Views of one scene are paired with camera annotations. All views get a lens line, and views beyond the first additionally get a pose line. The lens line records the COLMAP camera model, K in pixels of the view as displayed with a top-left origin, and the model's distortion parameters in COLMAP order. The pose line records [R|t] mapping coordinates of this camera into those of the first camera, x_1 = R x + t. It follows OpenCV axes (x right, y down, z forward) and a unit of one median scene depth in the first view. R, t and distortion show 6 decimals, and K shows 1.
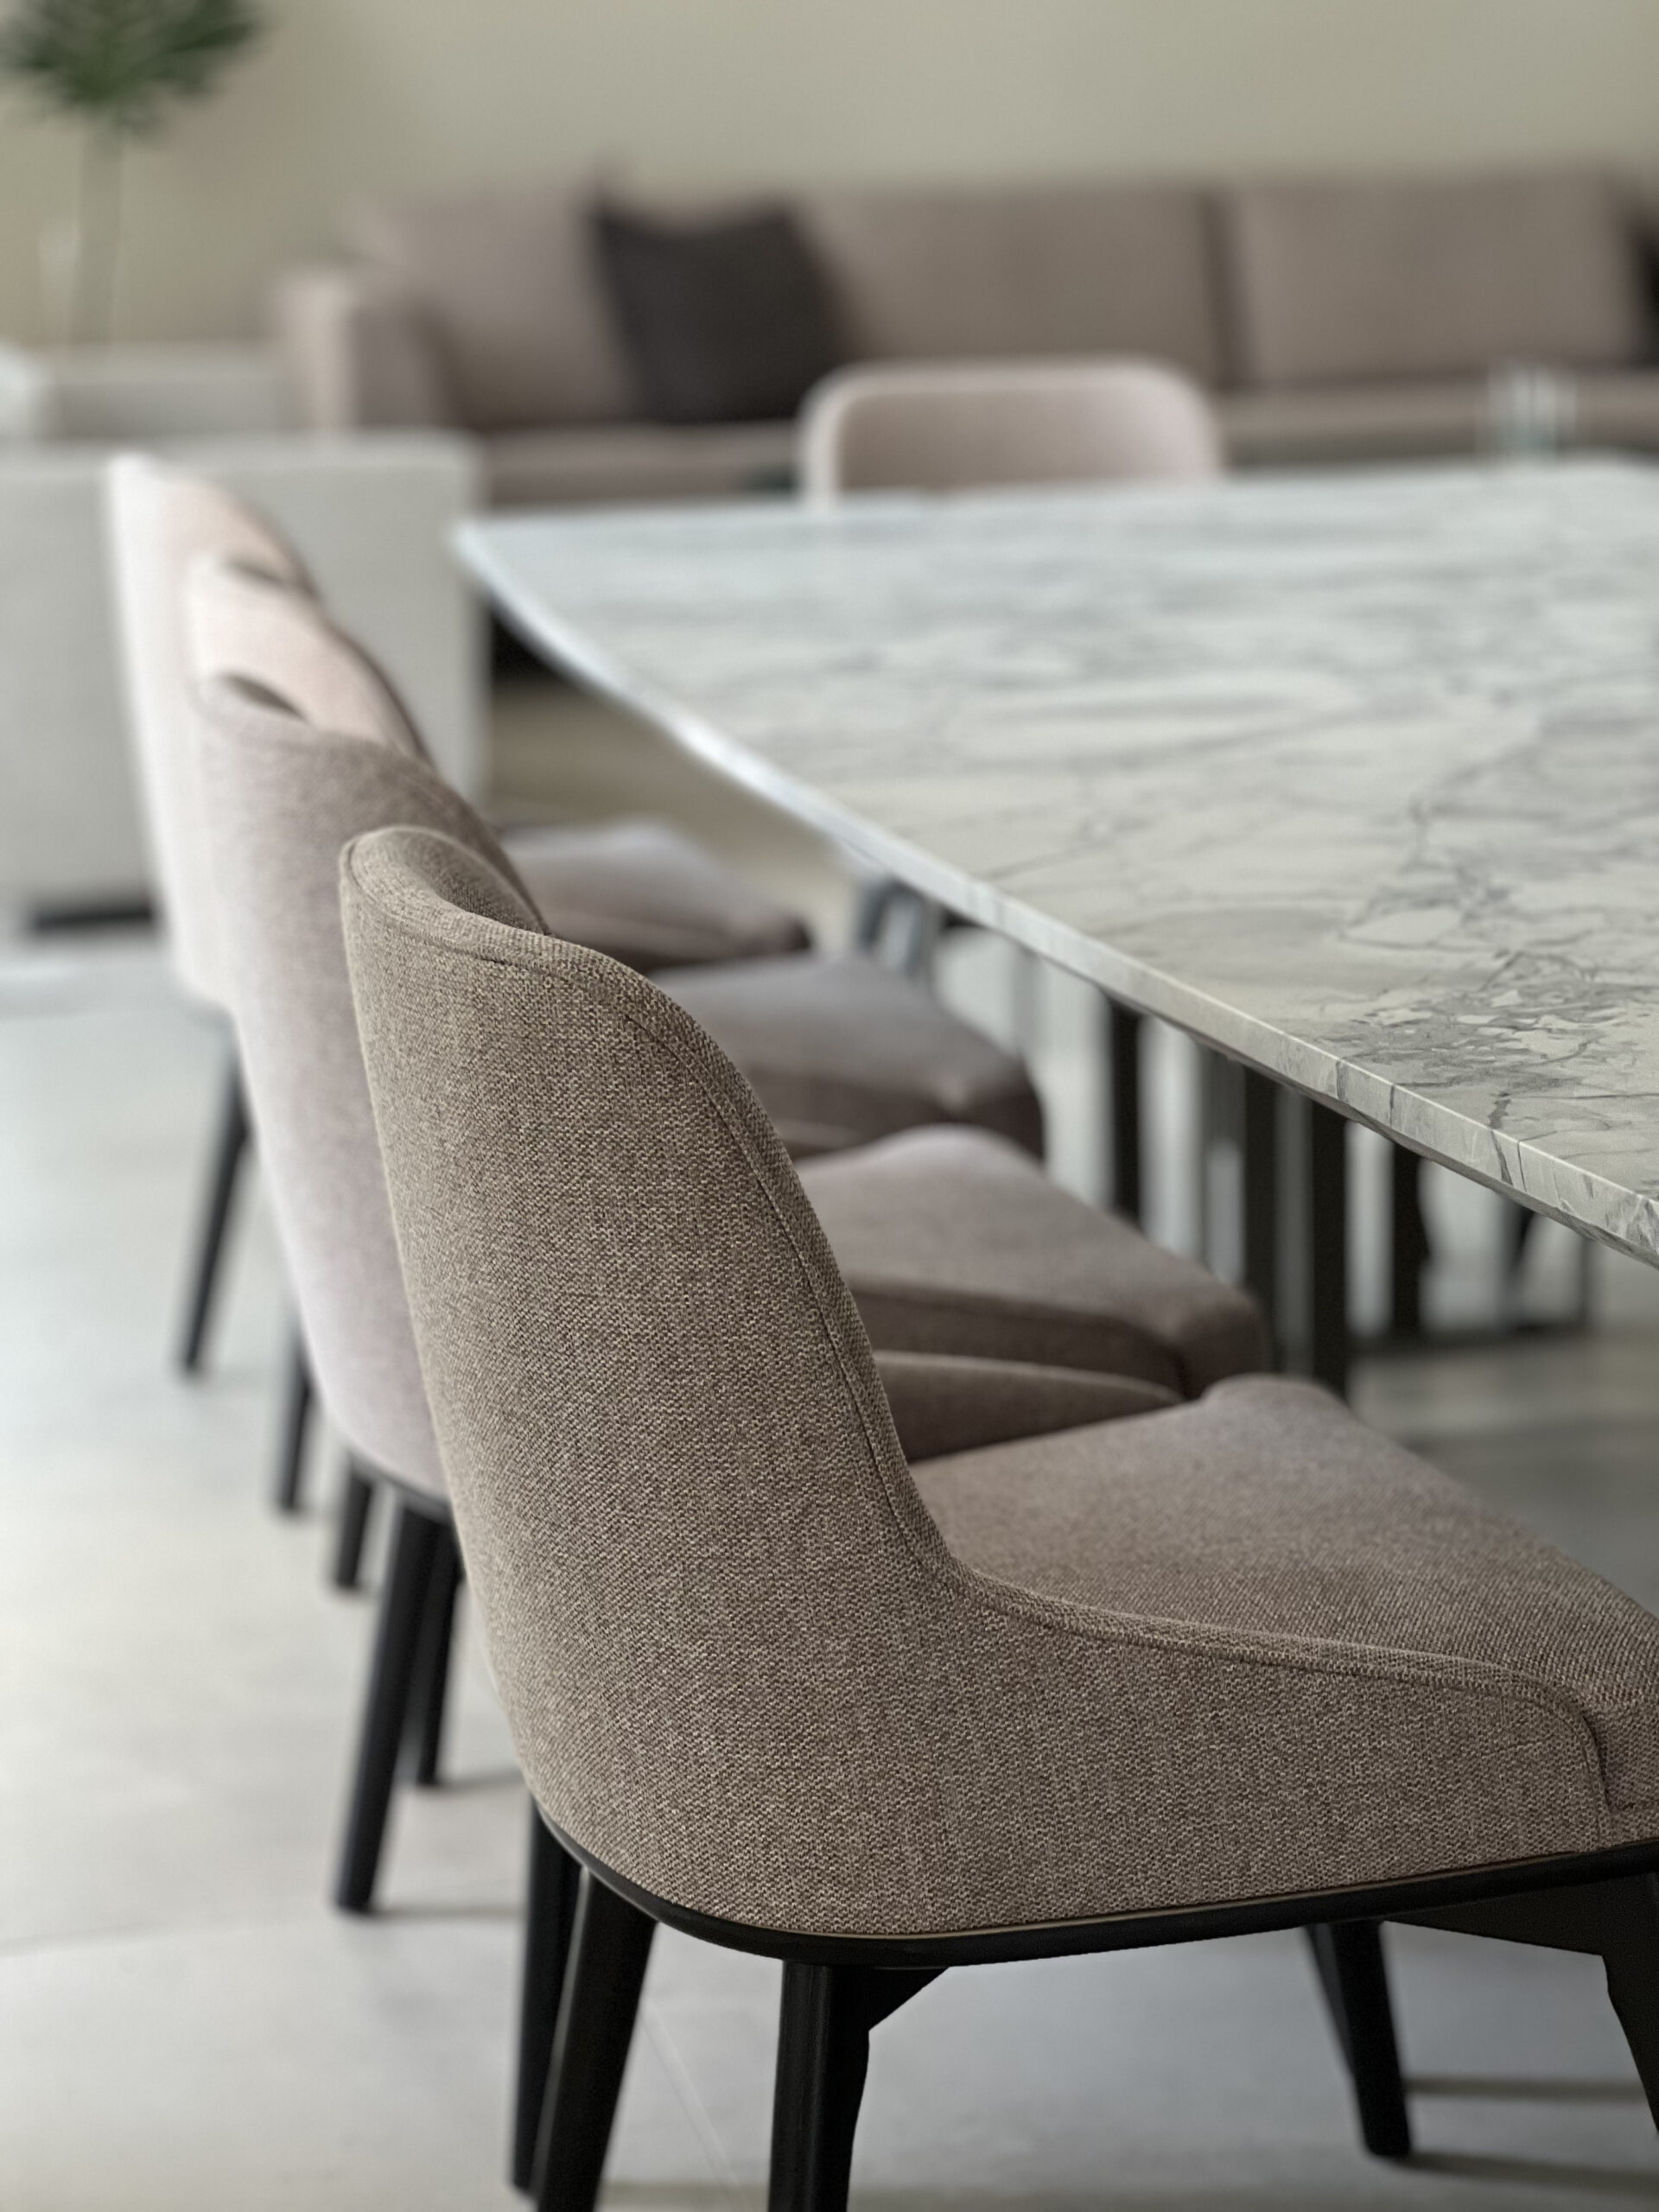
lens RADIAL K [[4811.1, 0, 967.6], [0, 4811.1, 1038.9], [0, 0, 1]] dist [0.189249, 0.000000]
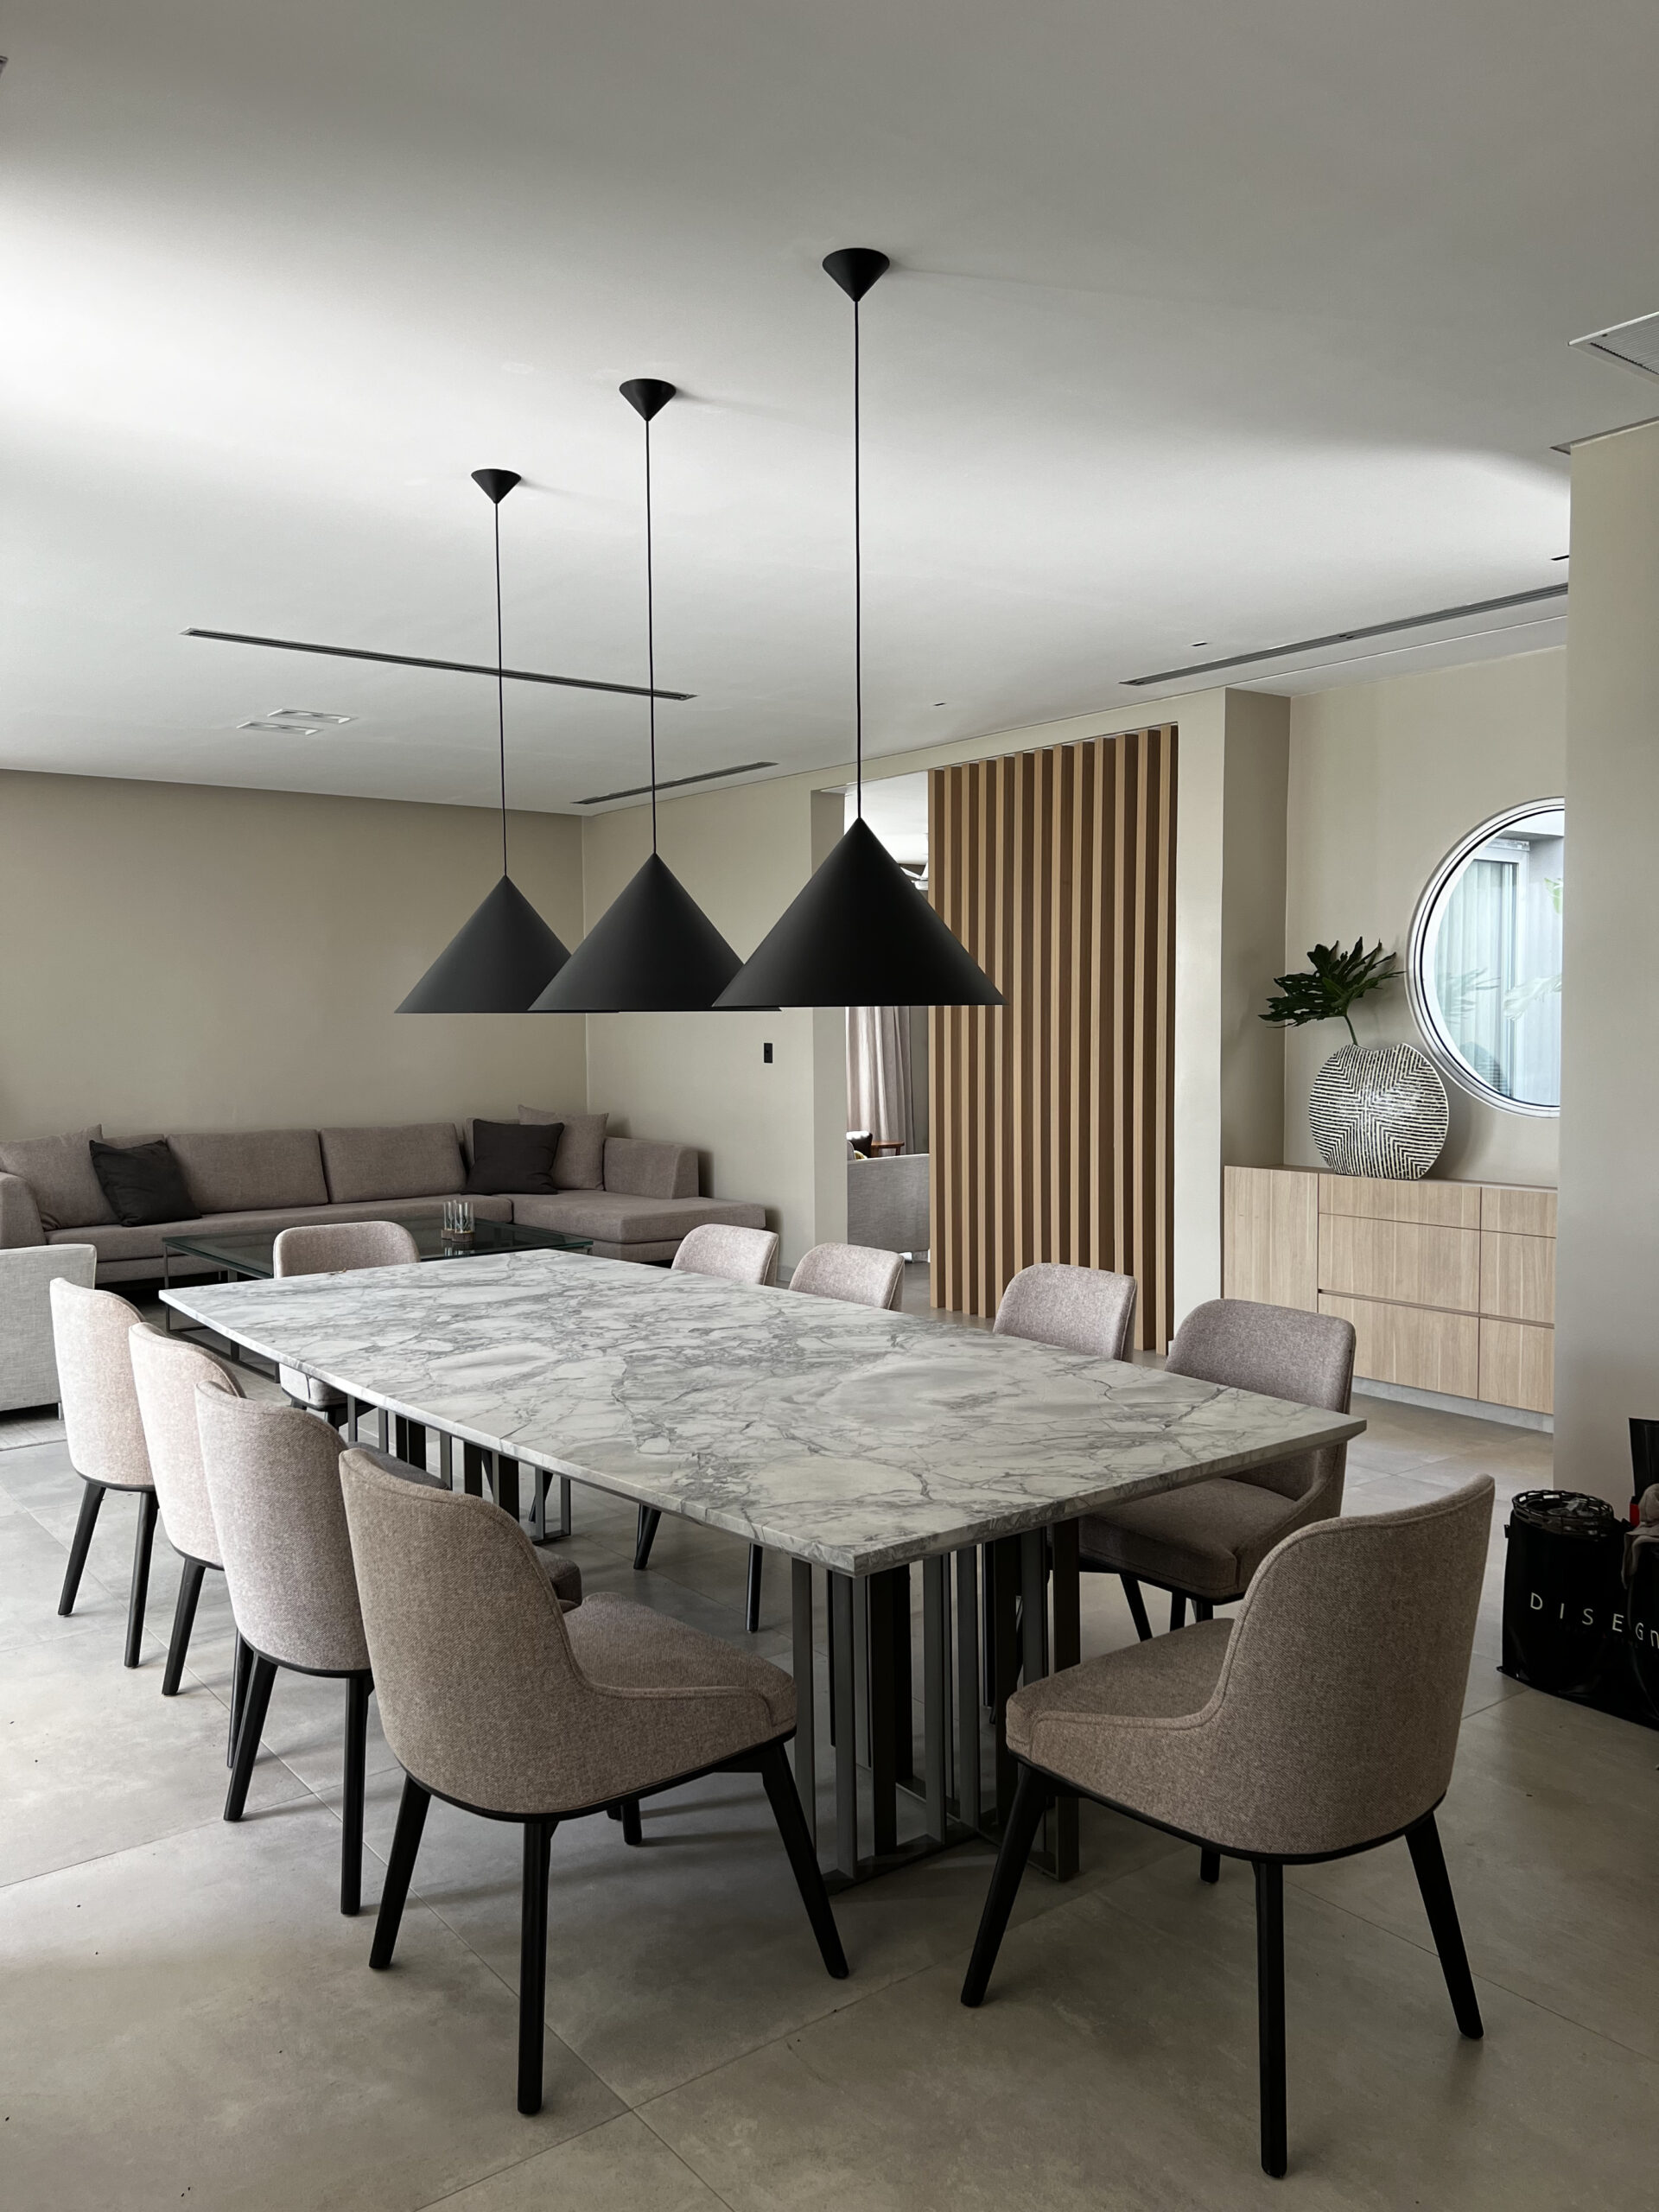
lens RADIAL K [[1616.1, 0, 817.5], [0, 1616.1, 1114.6], [0, 0, 1]] dist [0.058753, -0.059723]
pose [[0.919502, -0.009888, 0.392961, -0.268020], [0.073283, 0.986469, -0.146655, -0.085874], [-0.386194, 0.163647, 0.907785, -0.078981]]
